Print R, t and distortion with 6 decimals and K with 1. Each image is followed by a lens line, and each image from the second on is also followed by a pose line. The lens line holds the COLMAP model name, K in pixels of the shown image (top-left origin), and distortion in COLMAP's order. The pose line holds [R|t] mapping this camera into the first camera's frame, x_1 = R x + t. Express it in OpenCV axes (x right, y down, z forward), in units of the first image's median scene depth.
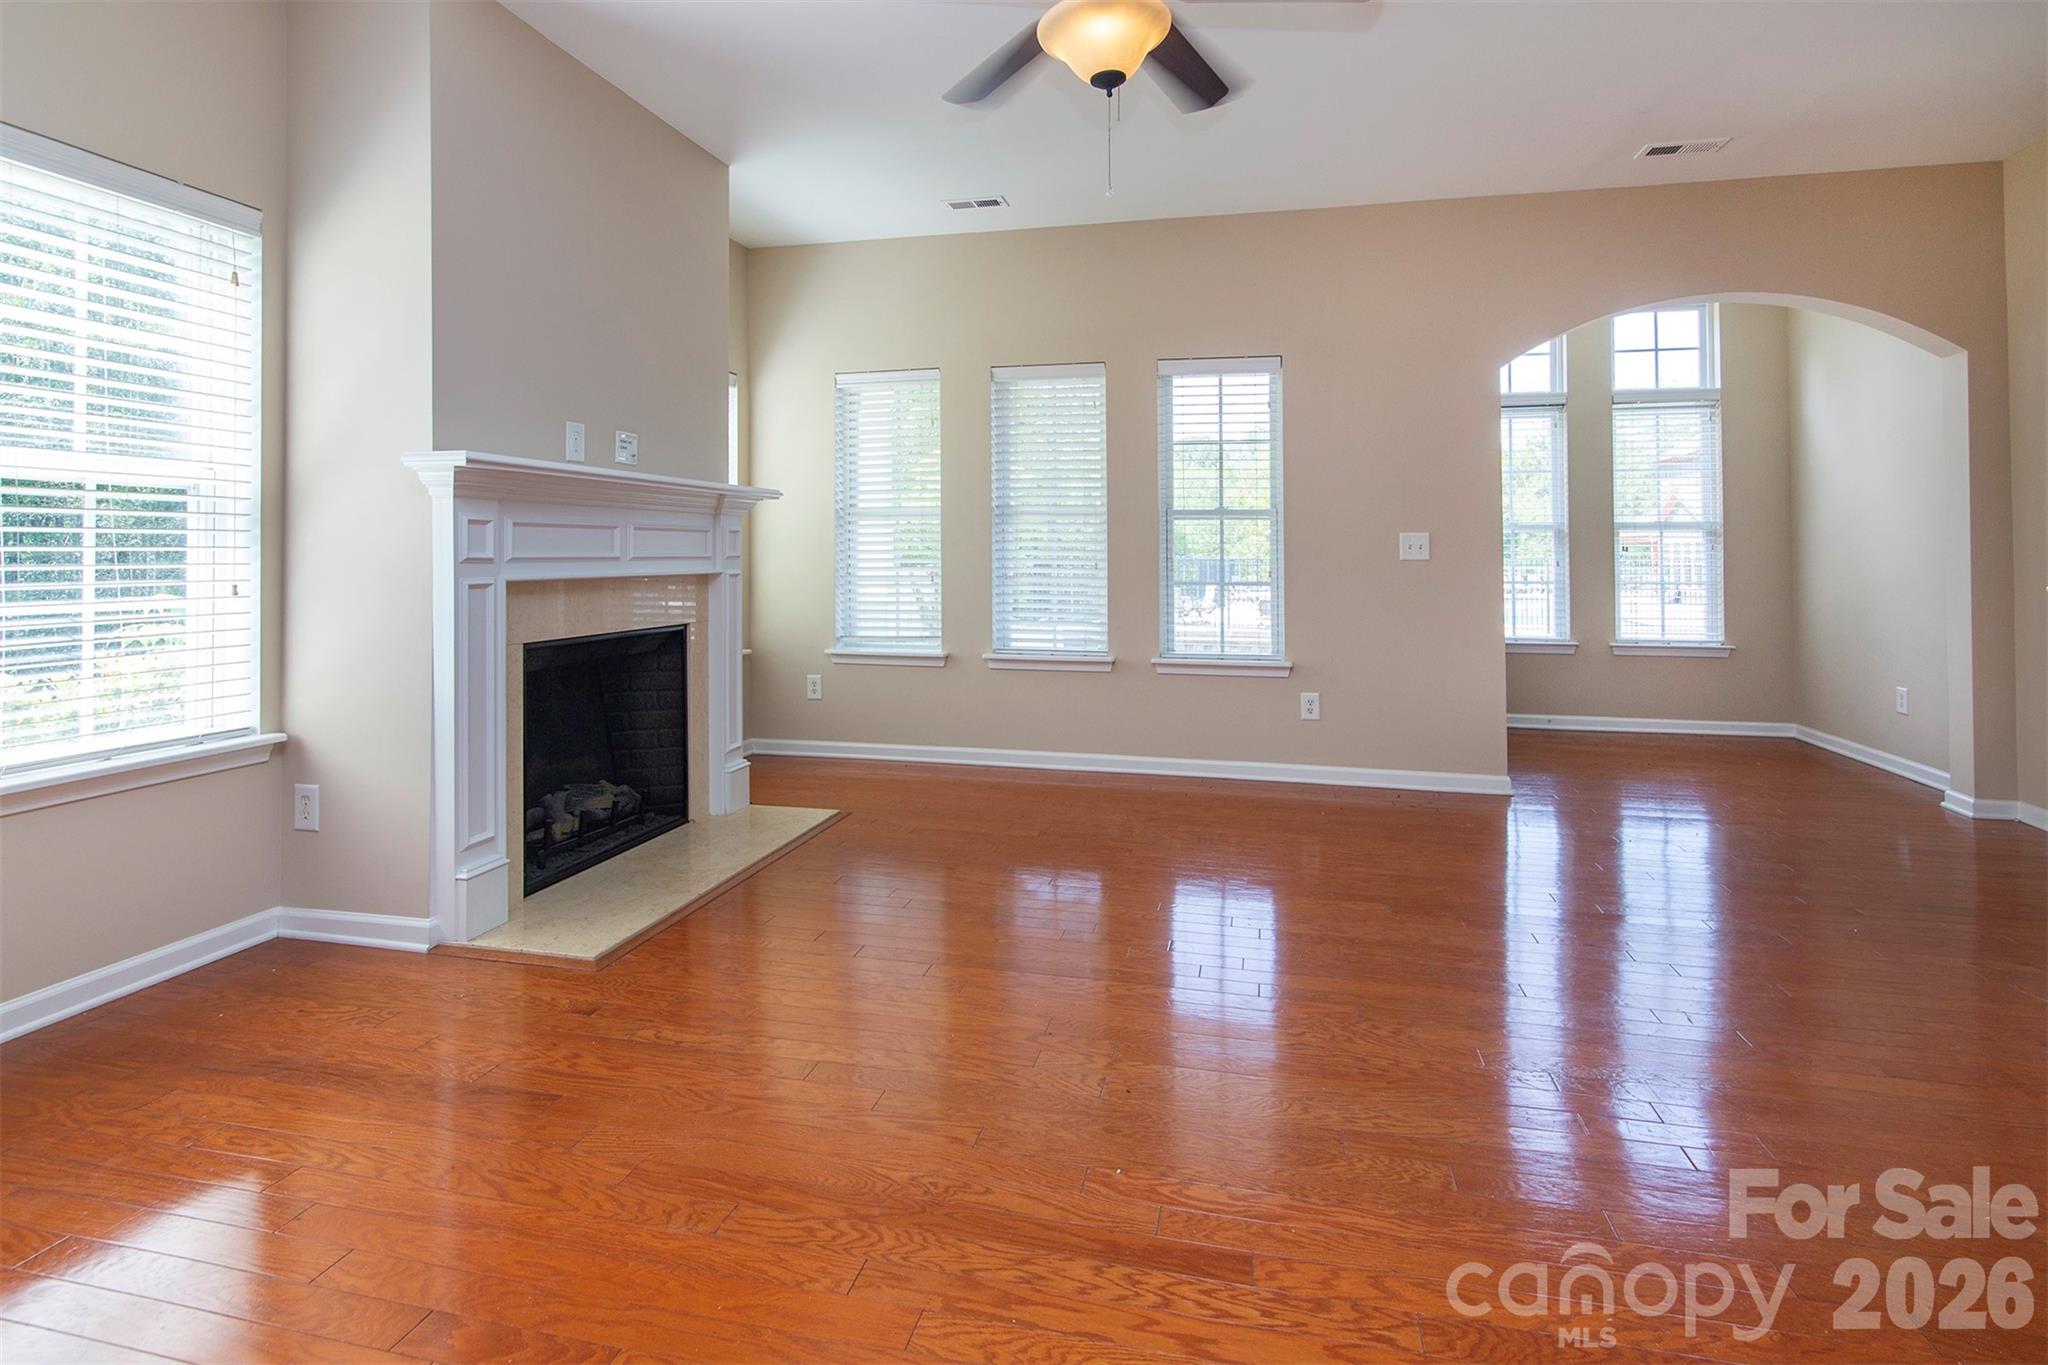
lens RADIAL K [[1001.0, 0, 1055.0], [0, 1001.0, 550.7], [0, 0, 1]] dist [0.001574, -0.000991]
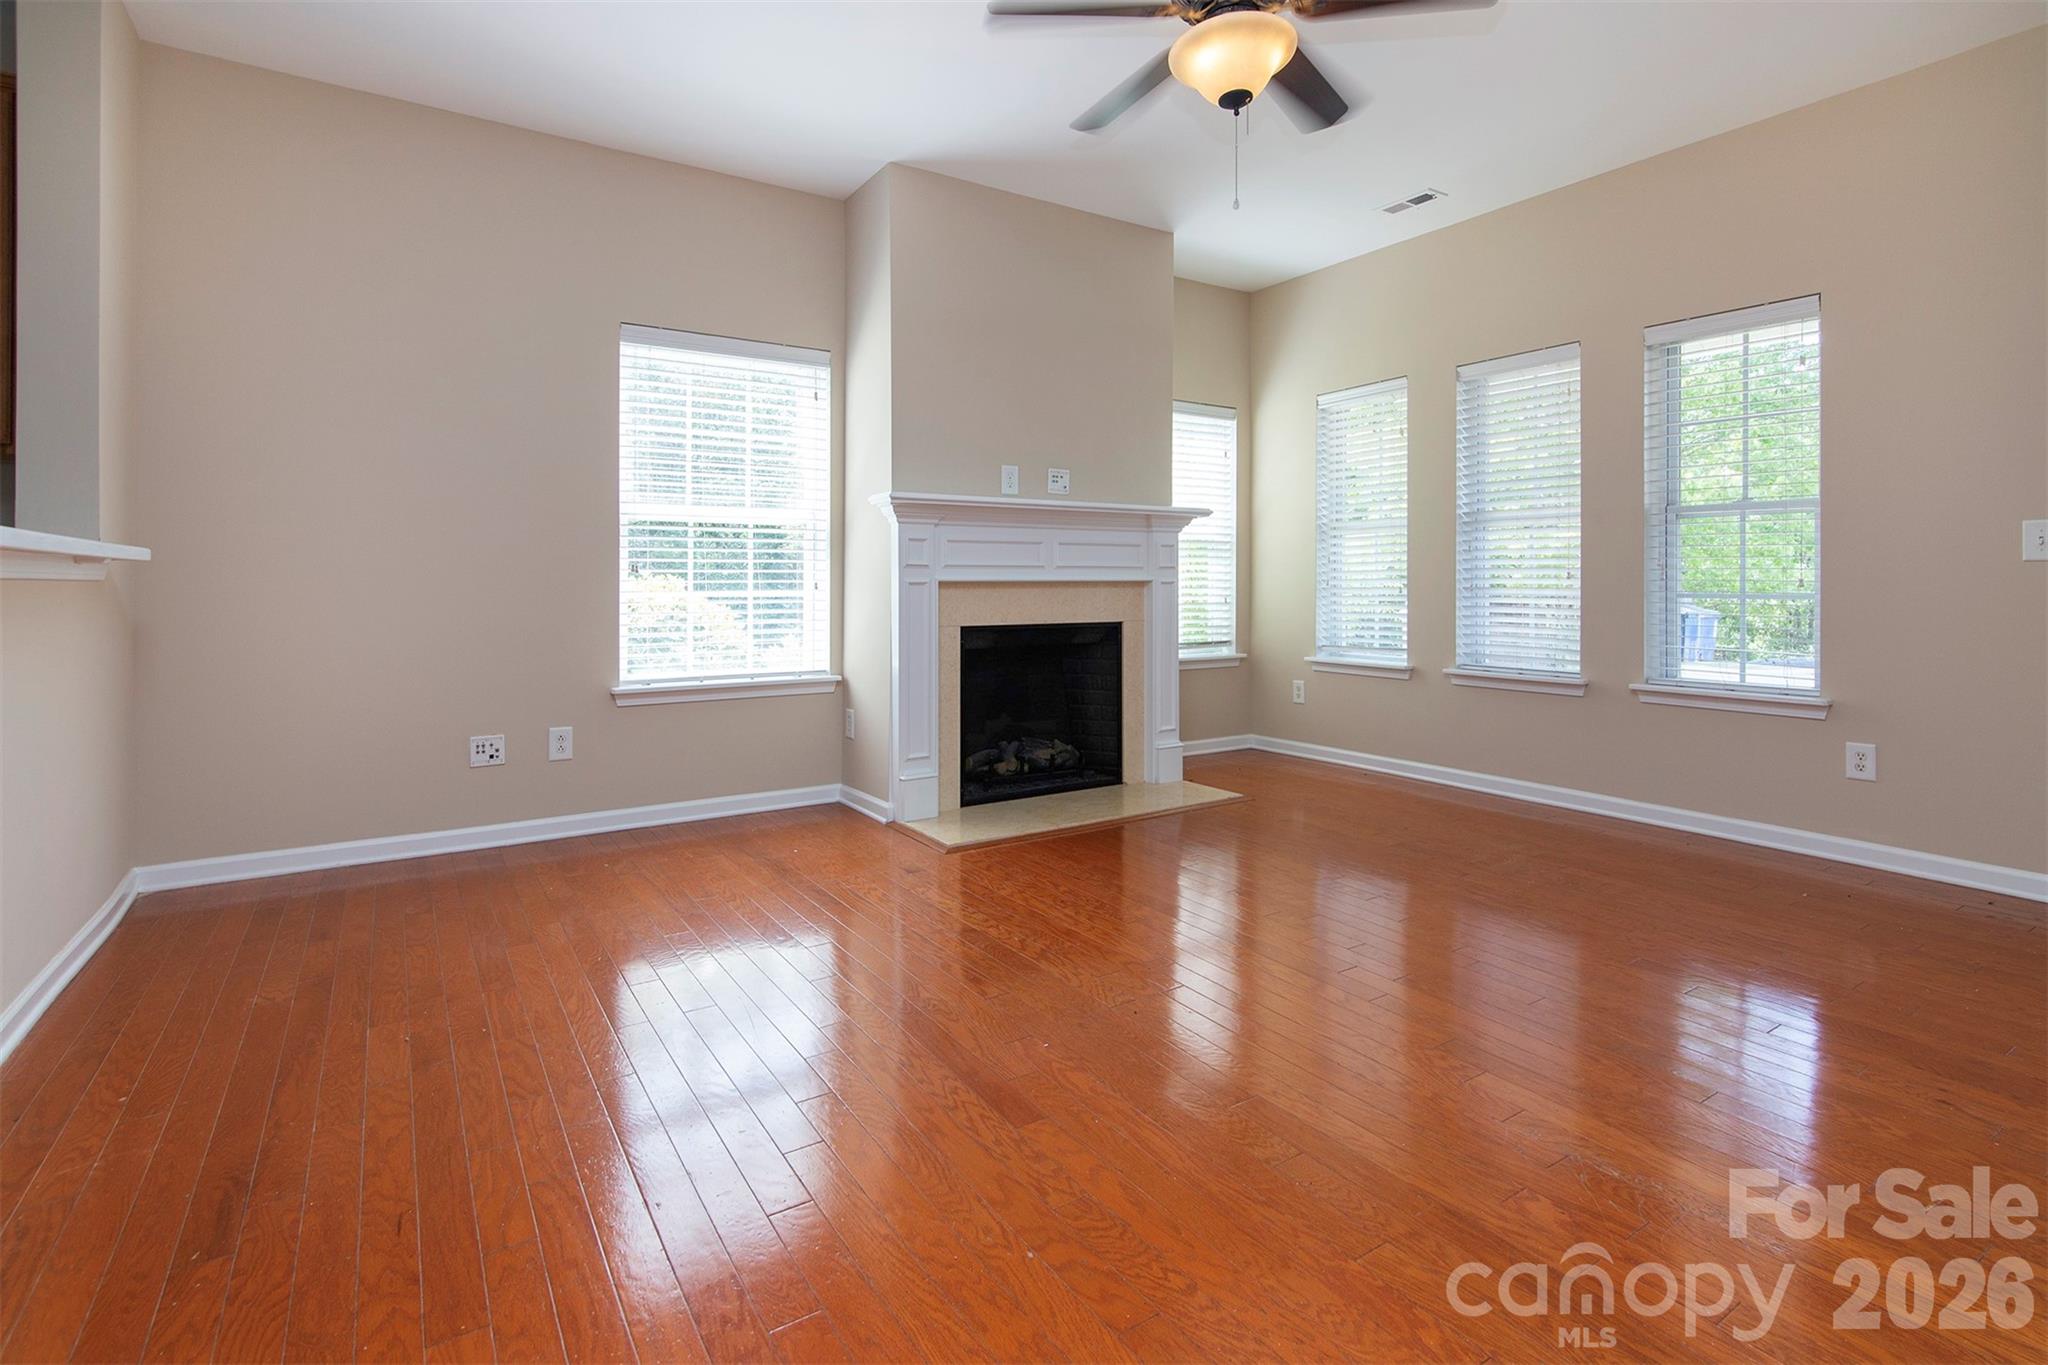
lens RADIAL K [[1001.0, 0, 1032.0], [0, 1001.0, 589.3], [0, 0, 1]] dist [0.001574, -0.000991]
pose [[0.708360, -0.000184, -0.705851, 0.459764], [0.005196, 0.999974, 0.004954, 0.029600], [0.705832, -0.007177, 0.708343, 0.064766]]
